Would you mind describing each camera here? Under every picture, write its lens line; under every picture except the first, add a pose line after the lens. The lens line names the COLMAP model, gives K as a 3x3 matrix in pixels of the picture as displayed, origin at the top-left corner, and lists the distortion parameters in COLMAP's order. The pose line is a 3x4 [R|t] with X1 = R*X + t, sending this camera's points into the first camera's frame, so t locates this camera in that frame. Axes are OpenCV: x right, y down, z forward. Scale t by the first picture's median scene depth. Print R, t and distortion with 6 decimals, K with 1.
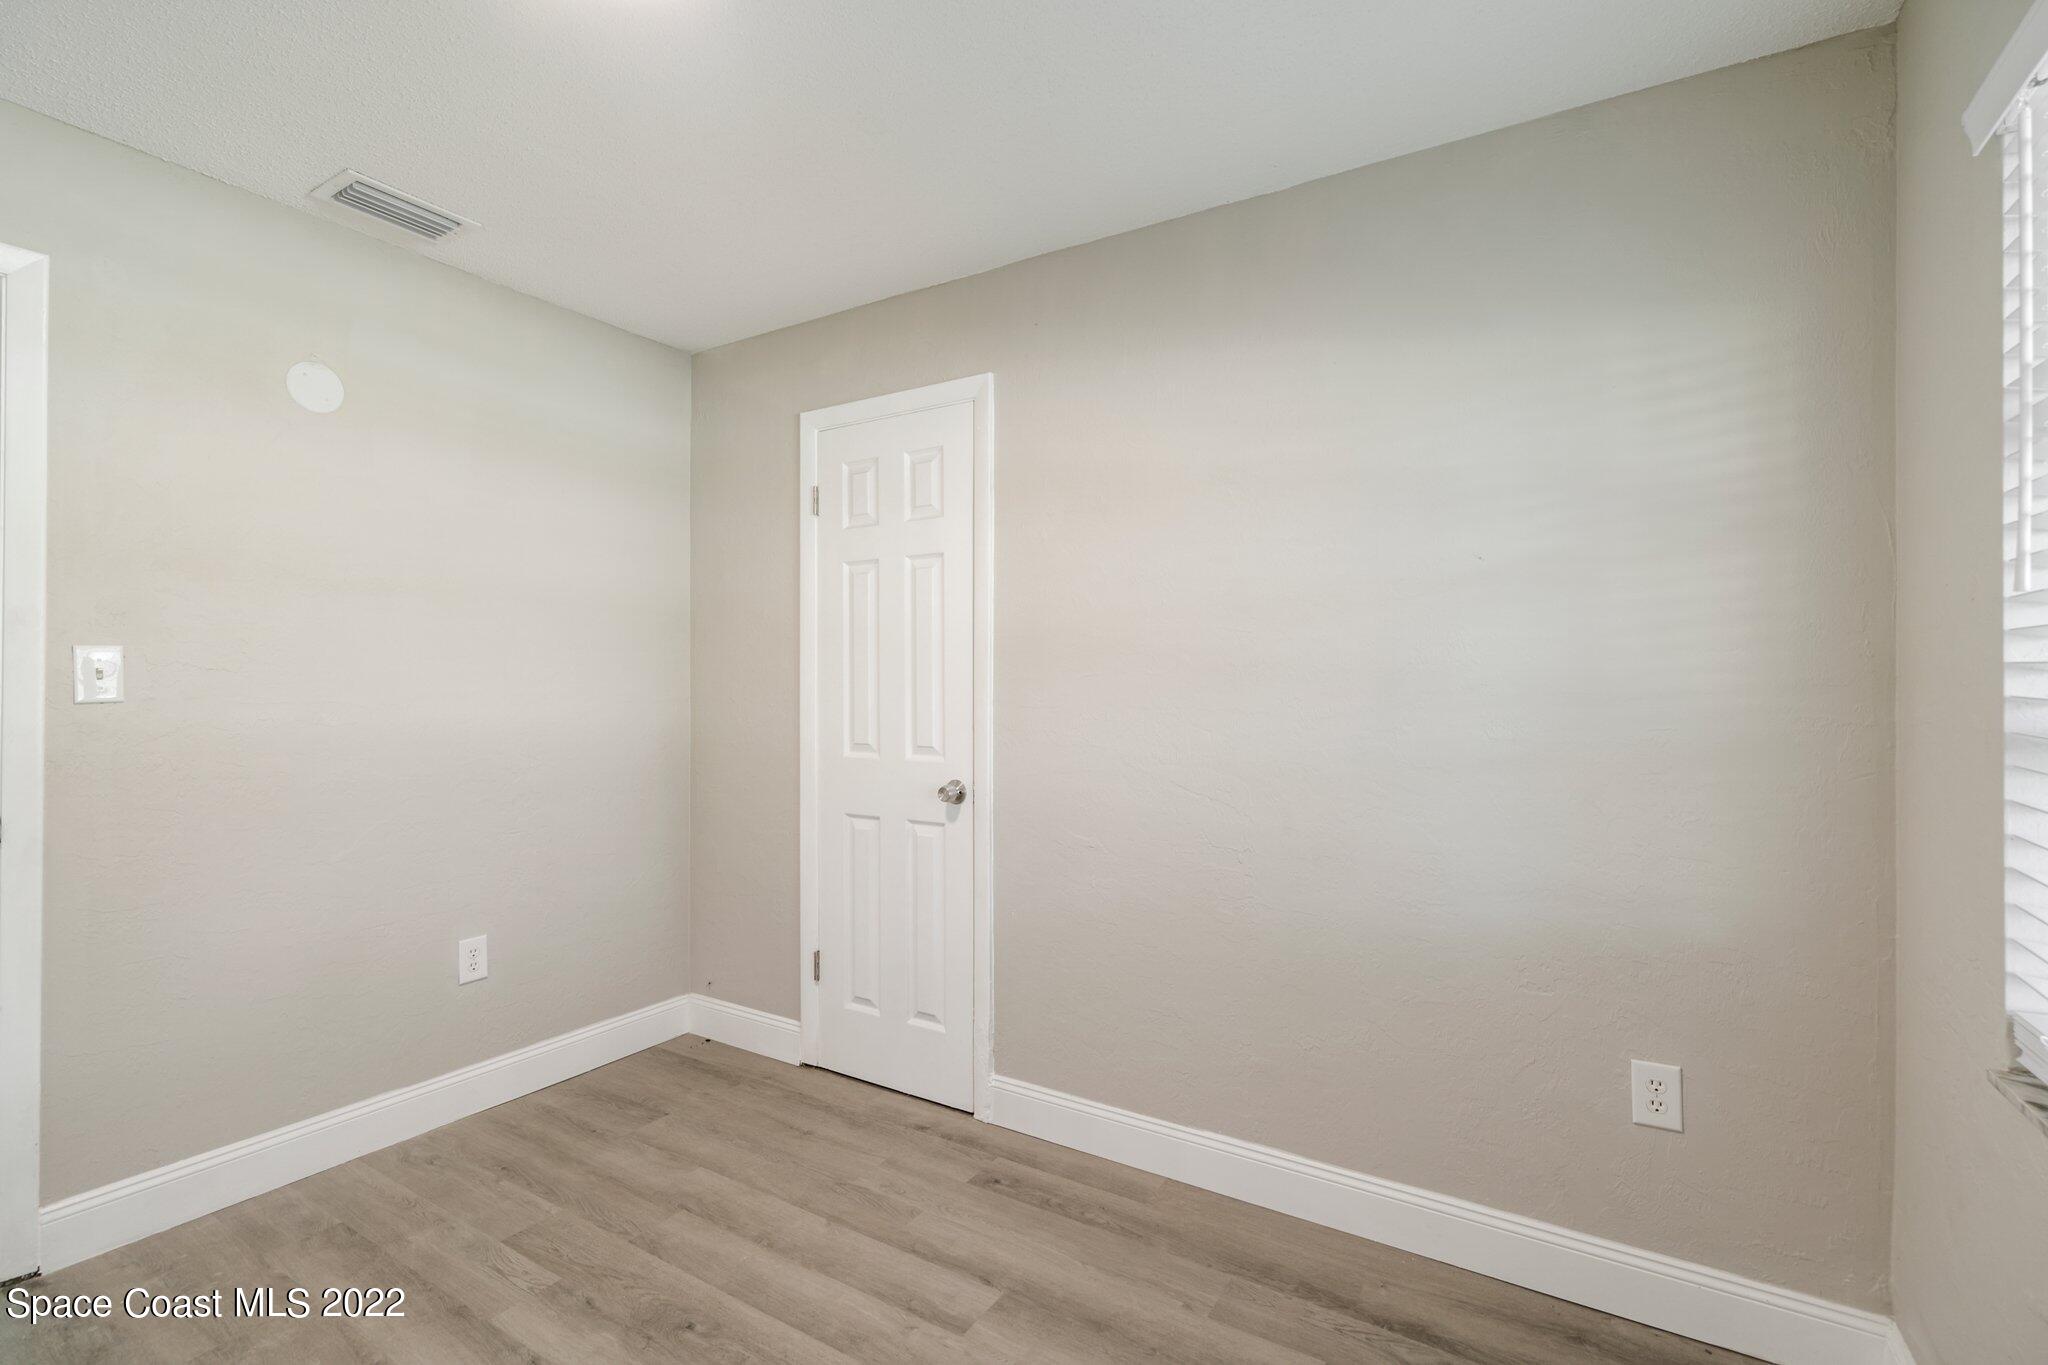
lens RADIAL K [[931.8, 0, 1020.0], [0, 931.8, 694.3], [0, 0, 1]] dist [-0.003920, -0.000005]
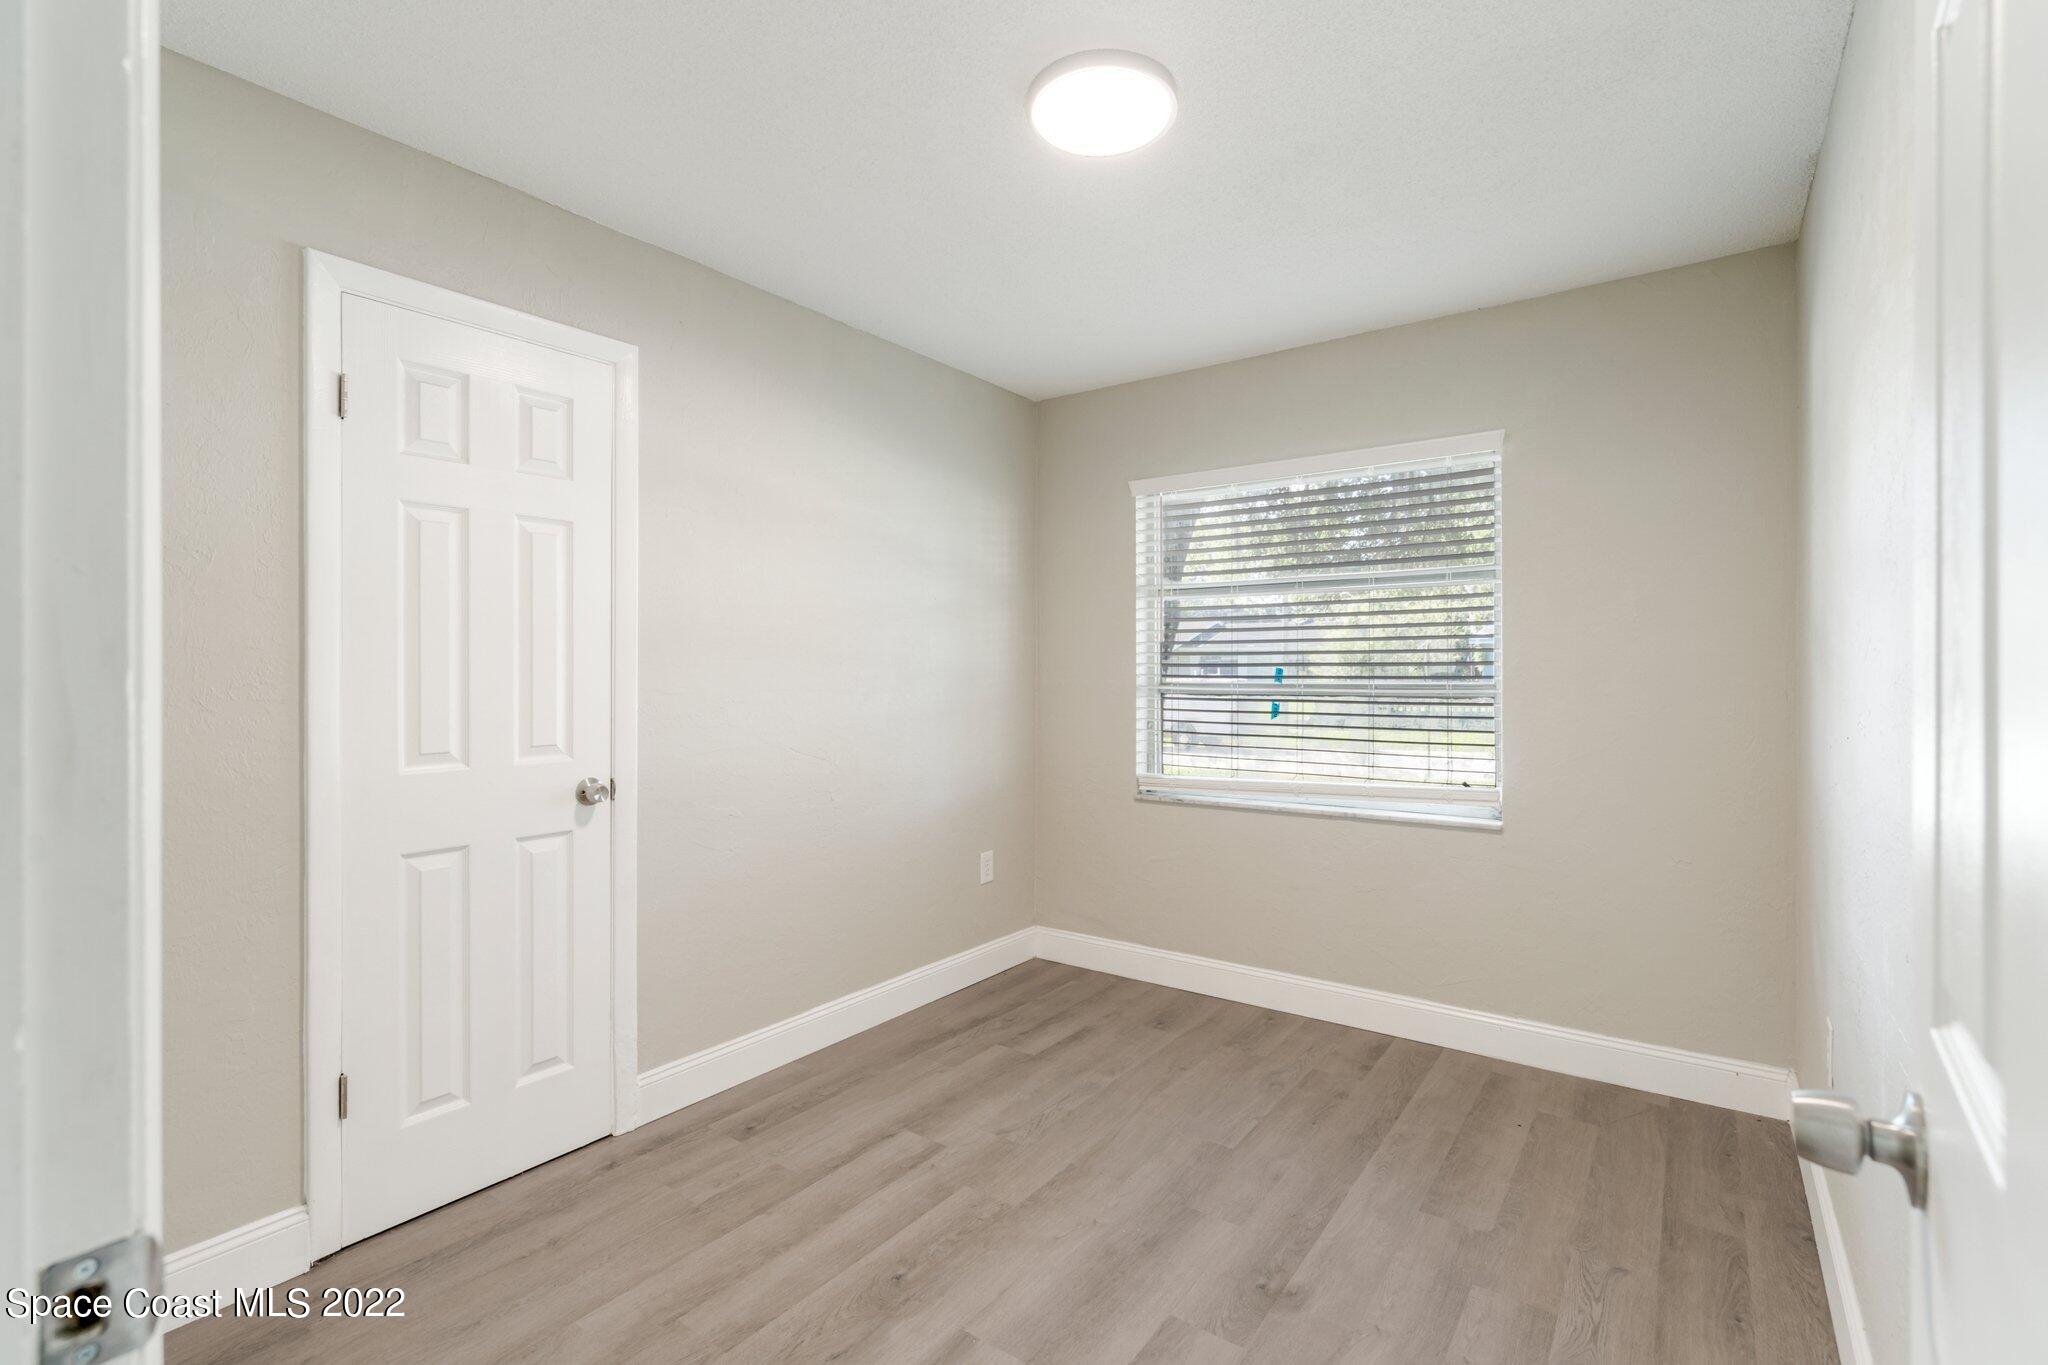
lens RADIAL K [[924.8, 0, 1024.0], [0, 924.8, 682.5], [0, 0, 1]] dist [-0.001175, 0.000000]
pose [[0.067135, -0.015858, 0.997618, -1.027613], [0.007112, 0.999856, 0.015415, -0.012642], [-0.997719, 0.006060, 0.067238, 0.576101]]
